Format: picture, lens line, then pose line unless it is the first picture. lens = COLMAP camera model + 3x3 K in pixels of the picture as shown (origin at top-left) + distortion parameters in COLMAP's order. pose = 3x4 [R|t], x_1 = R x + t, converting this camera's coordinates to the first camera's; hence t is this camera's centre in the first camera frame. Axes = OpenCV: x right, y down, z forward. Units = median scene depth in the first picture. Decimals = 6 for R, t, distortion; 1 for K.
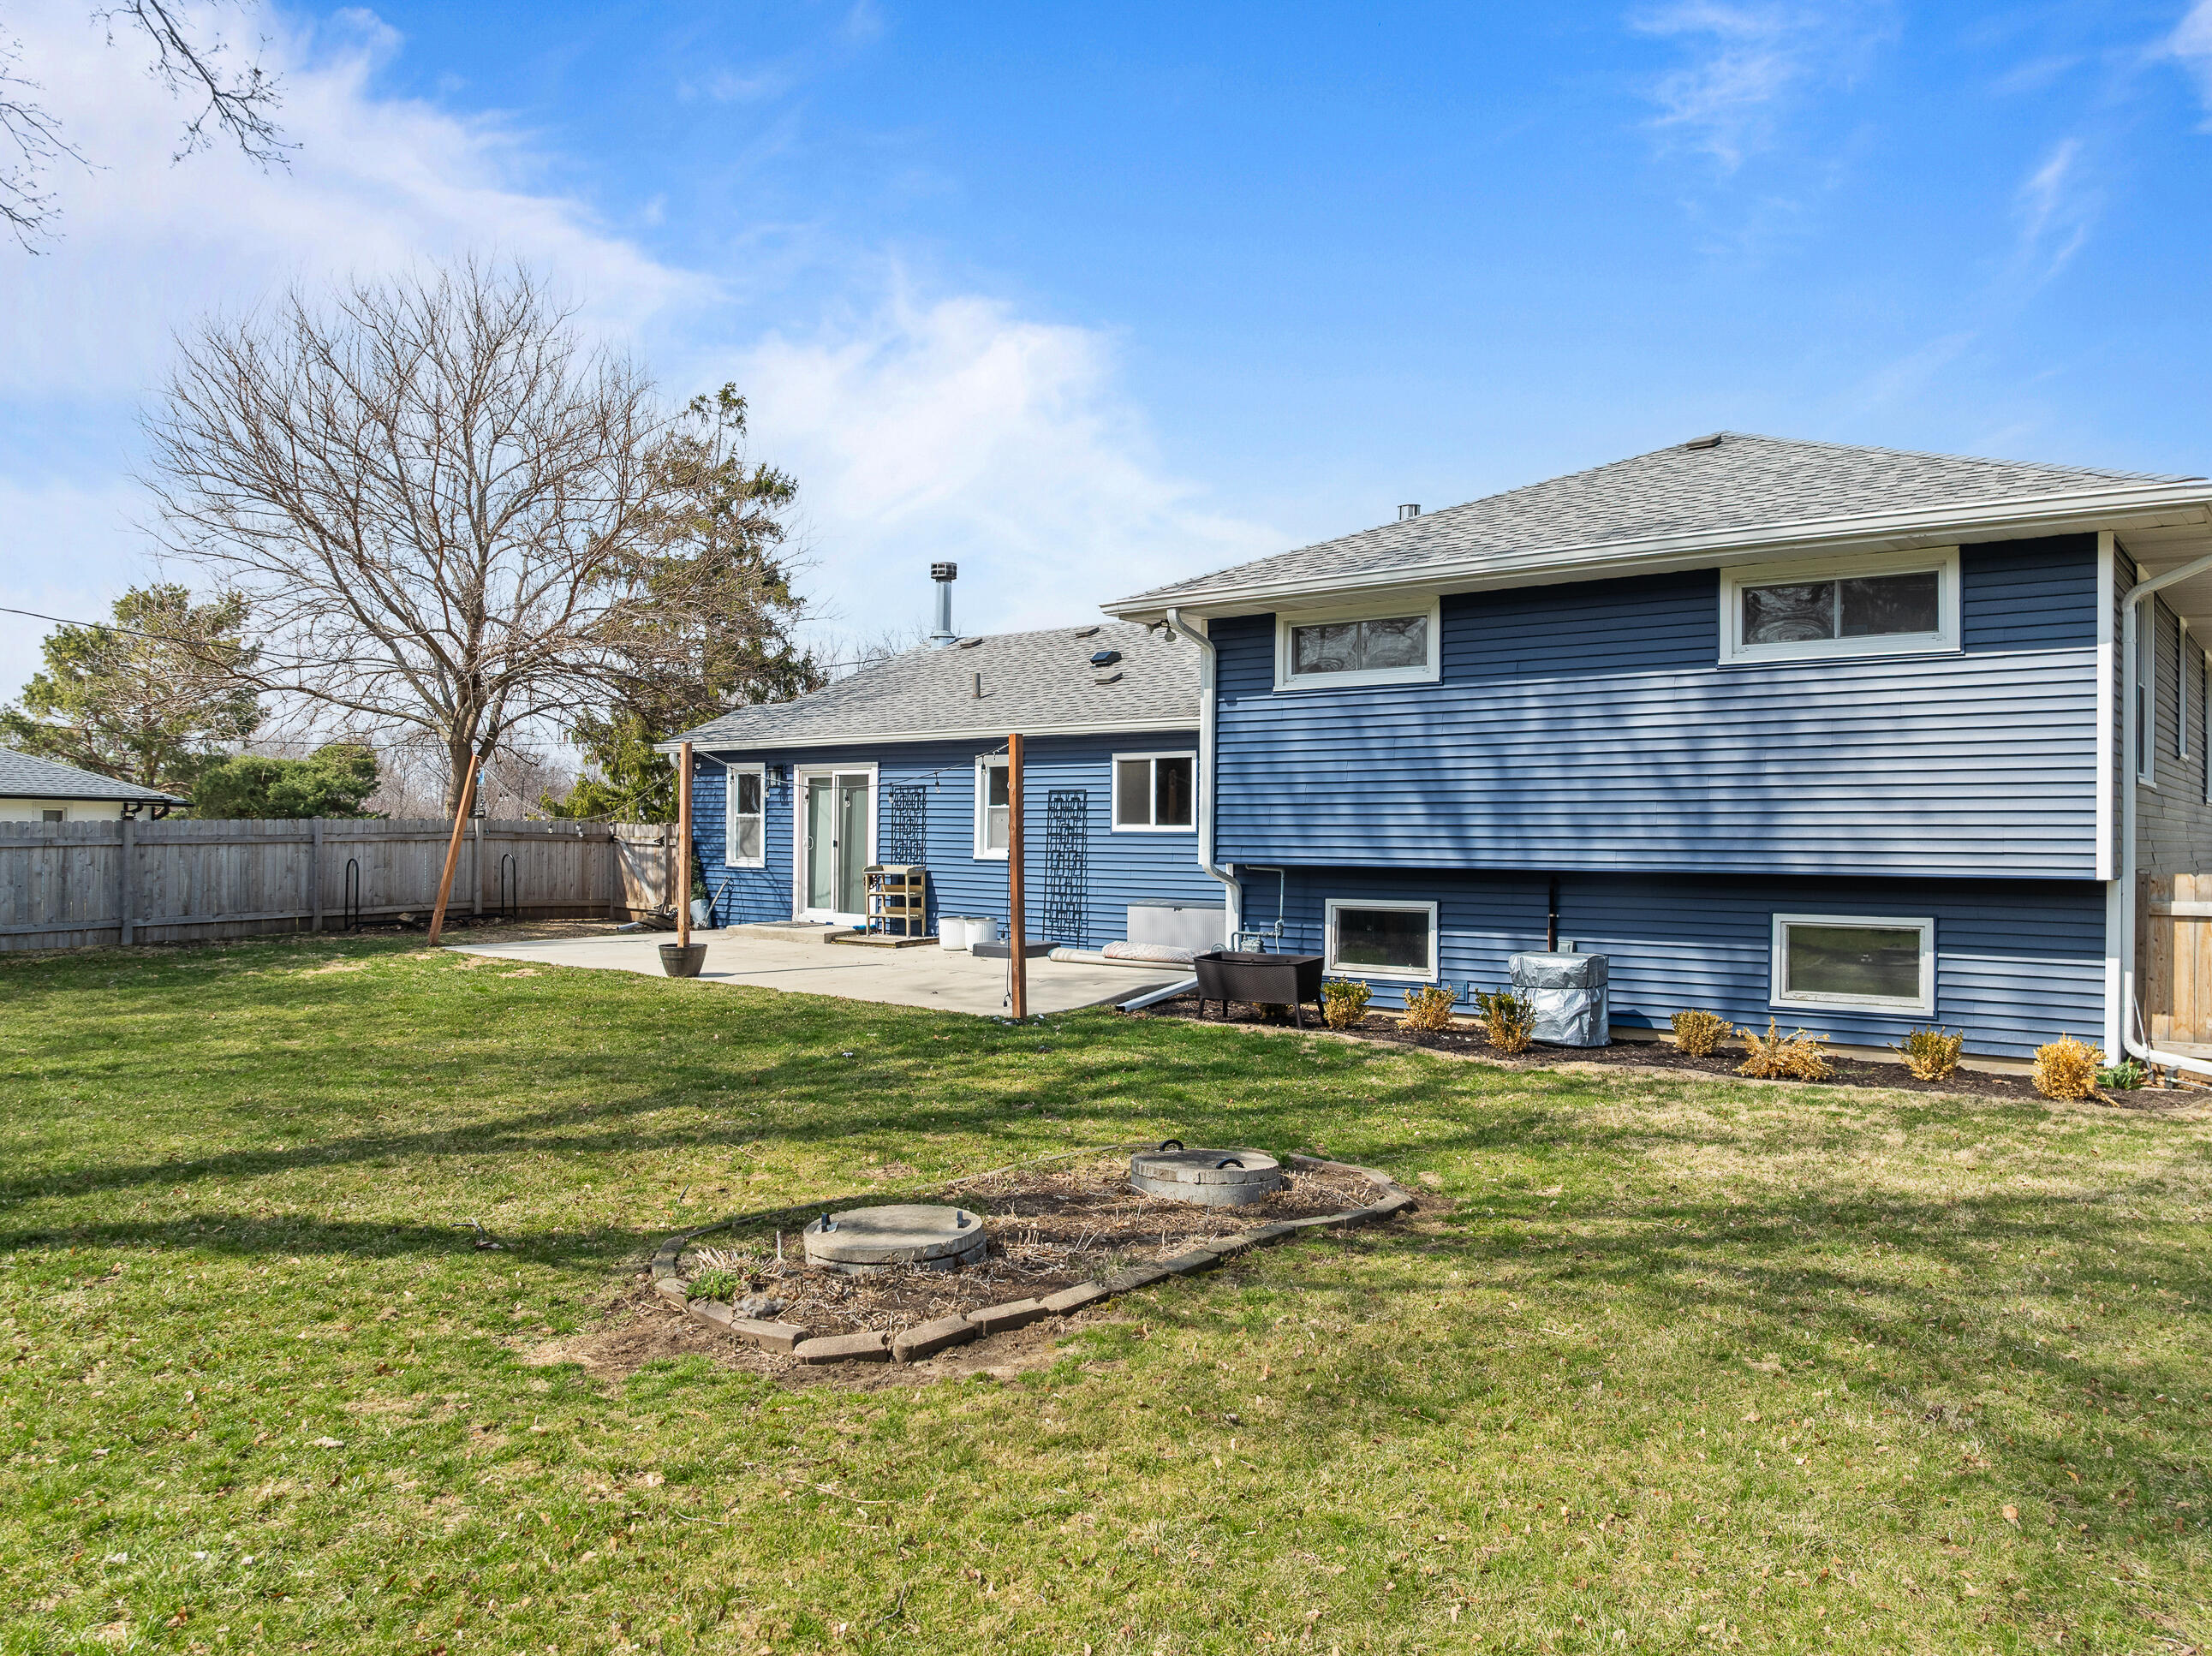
lens RADIAL K [[1571.8, 0, 1106.0], [0, 1571.8, 828.0], [0, 0, 1]] dist [-0.041016, -0.003511]
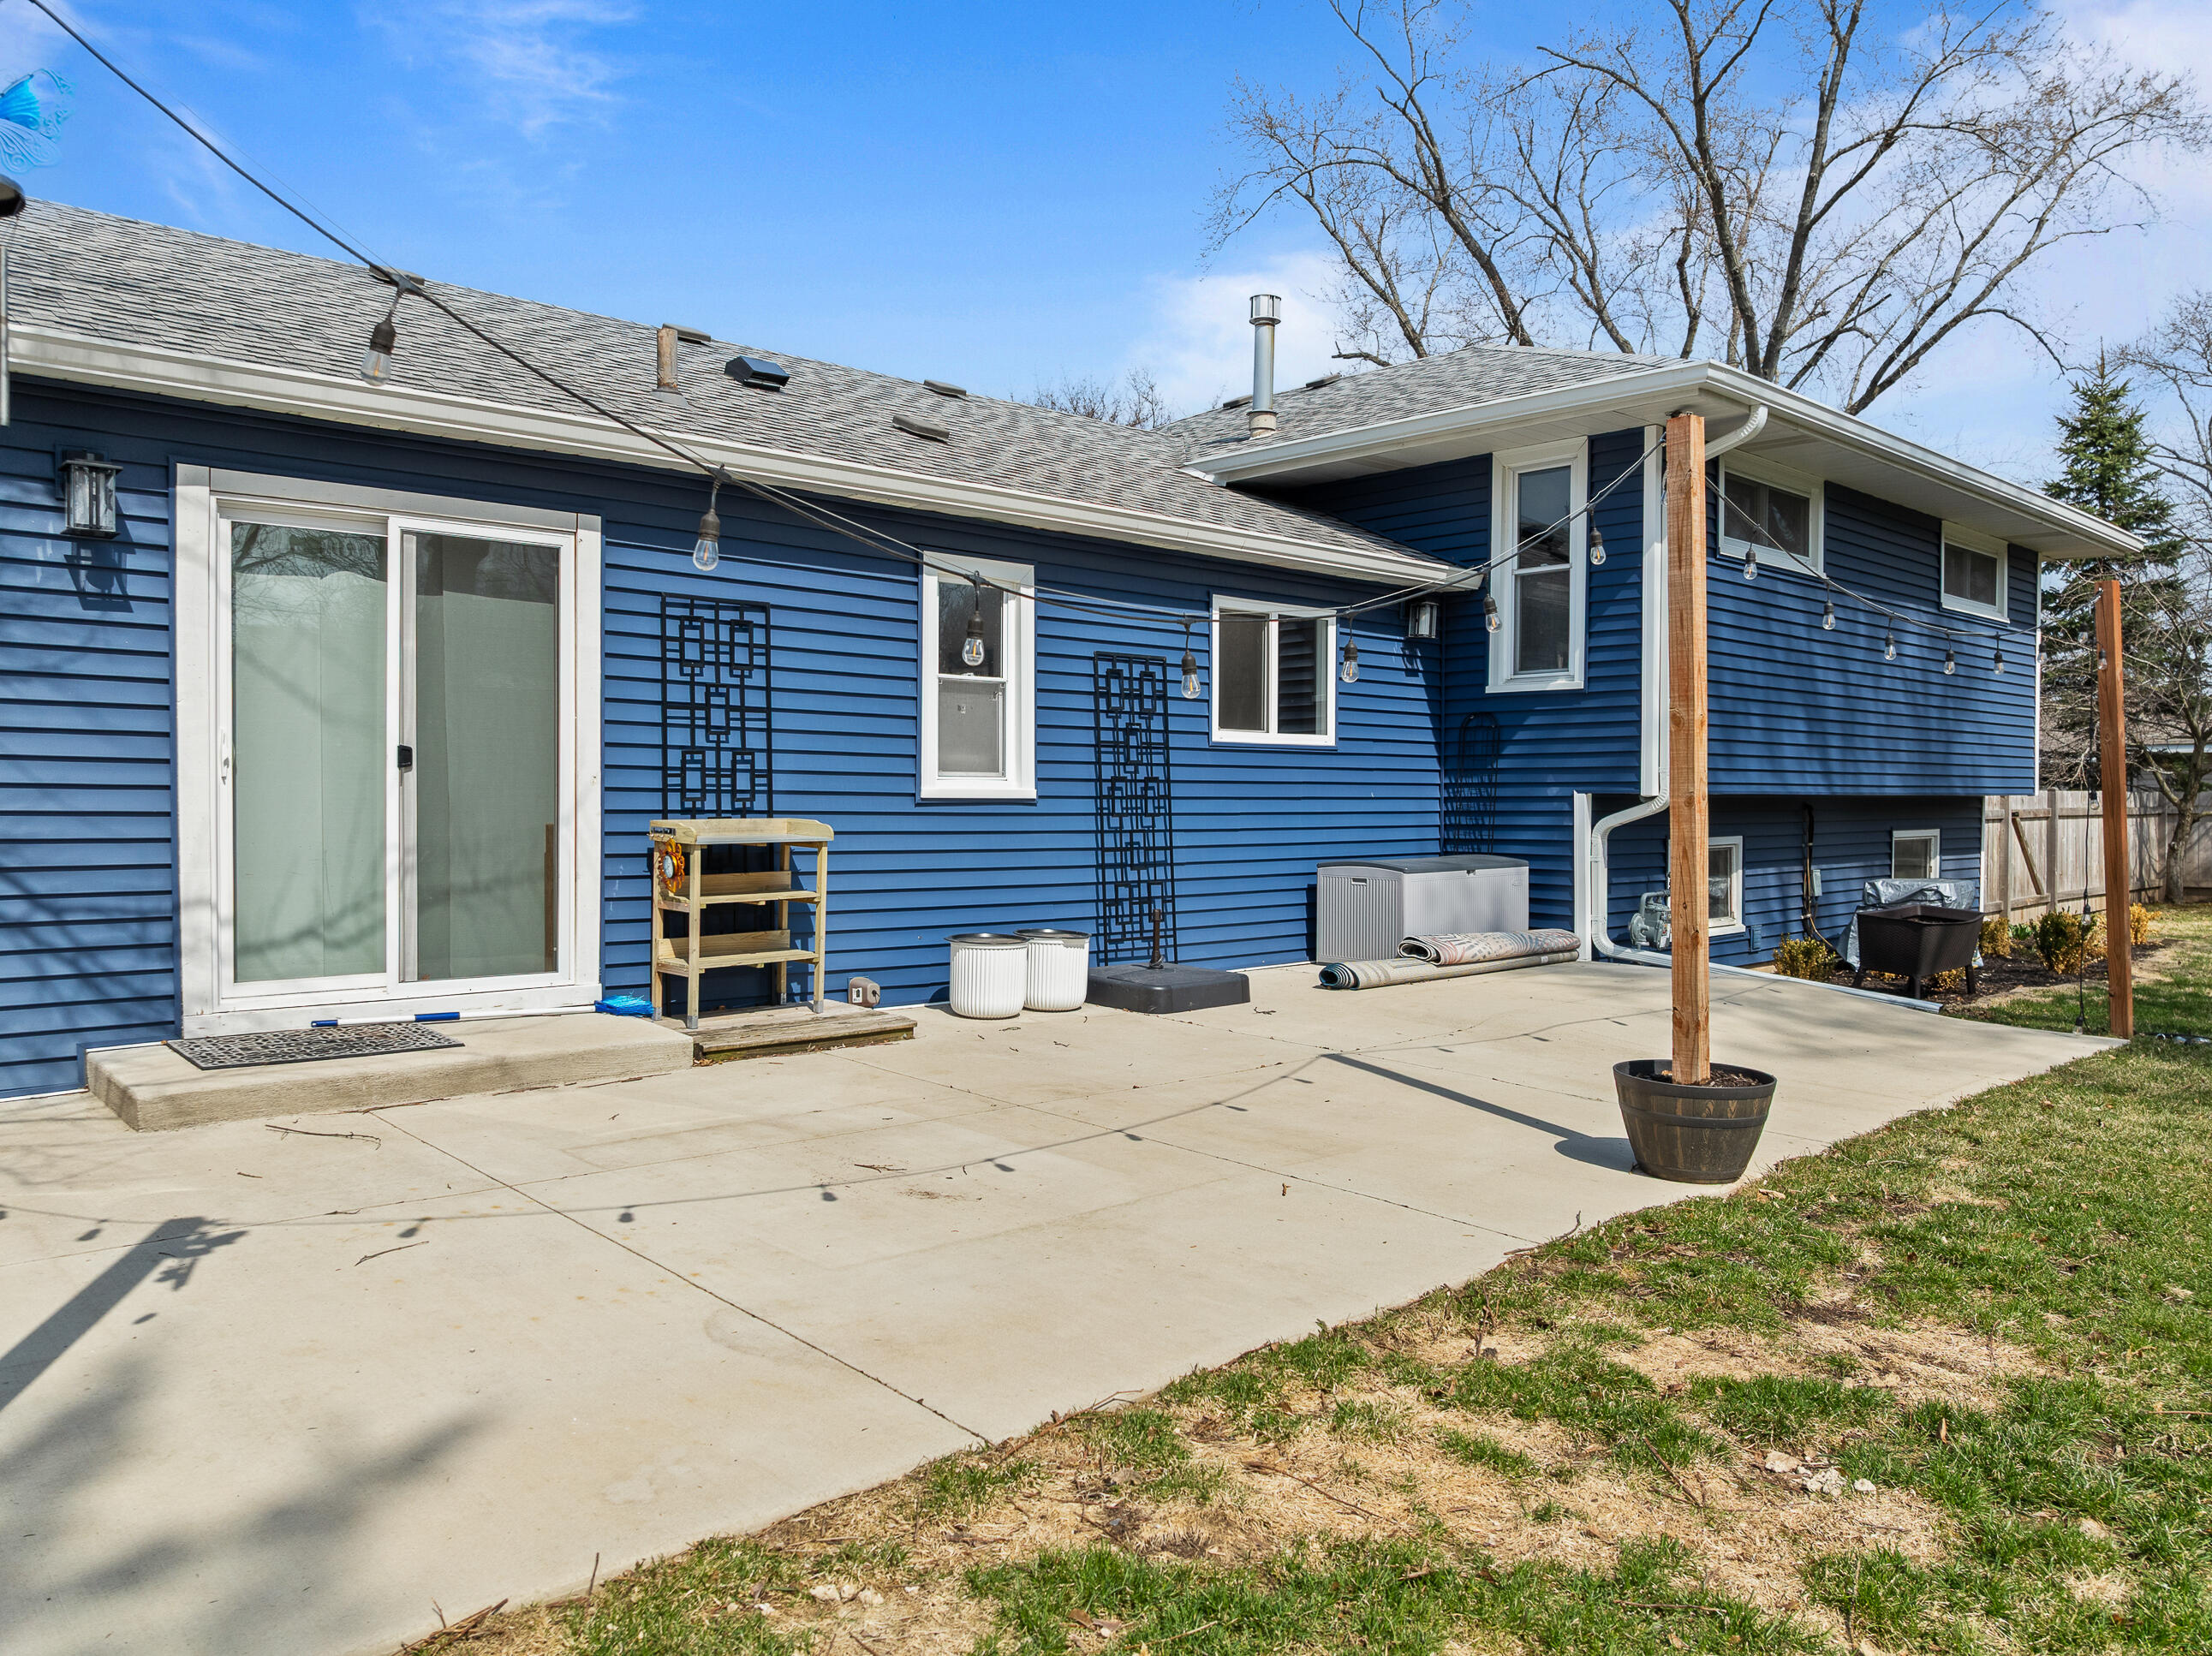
lens RADIAL K [[1571.8, 0, 1106.0], [0, 1571.8, 828.0], [0, 0, 1]] dist [-0.041016, -0.003511]
pose [[0.142788, -0.023289, 0.989479, -0.646546], [-0.004155, 0.999700, 0.024129, 0.022943], [-0.989745, -0.007556, 0.142648, 1.172922]]
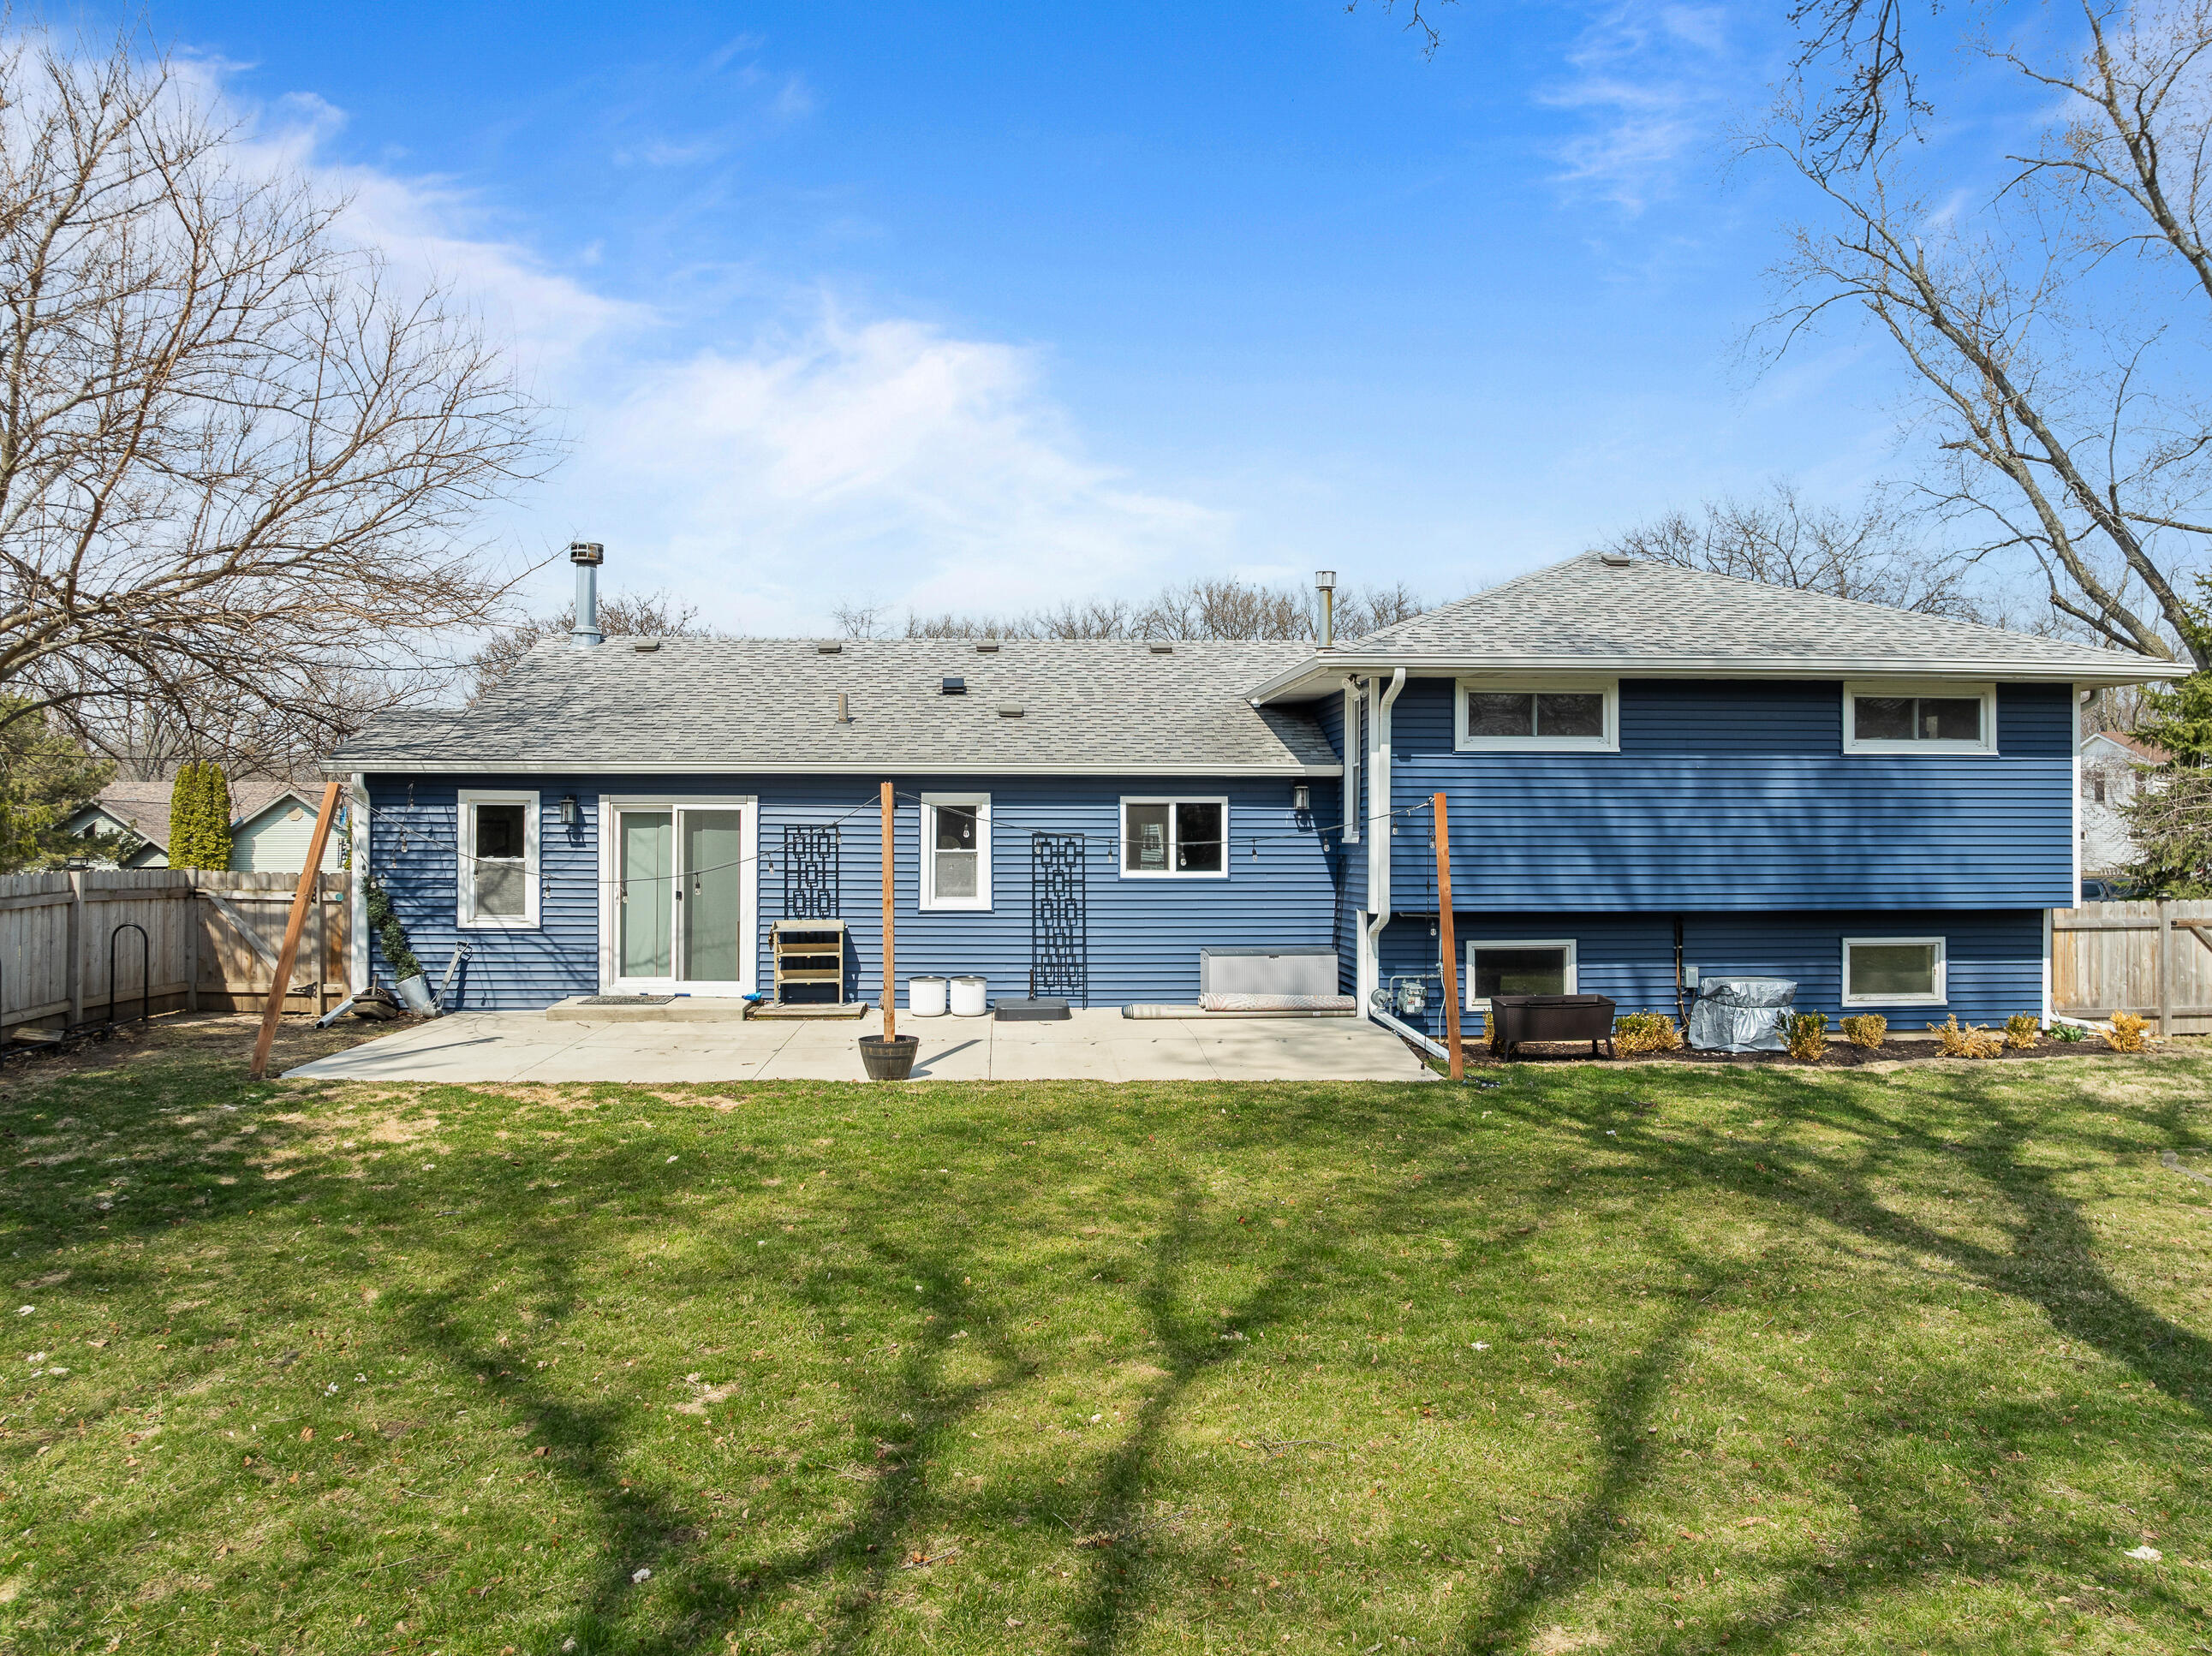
lens RADIAL K [[1571.8, 0, 1106.0], [0, 1571.8, 828.0], [0, 0, 1]] dist [-0.041016, -0.003511]
pose [[0.730018, -0.001968, 0.683425, -0.800664], [0.001290, 0.999998, 0.001501, -0.036210], [-0.683426, -0.000214, 0.730020, 0.377944]]
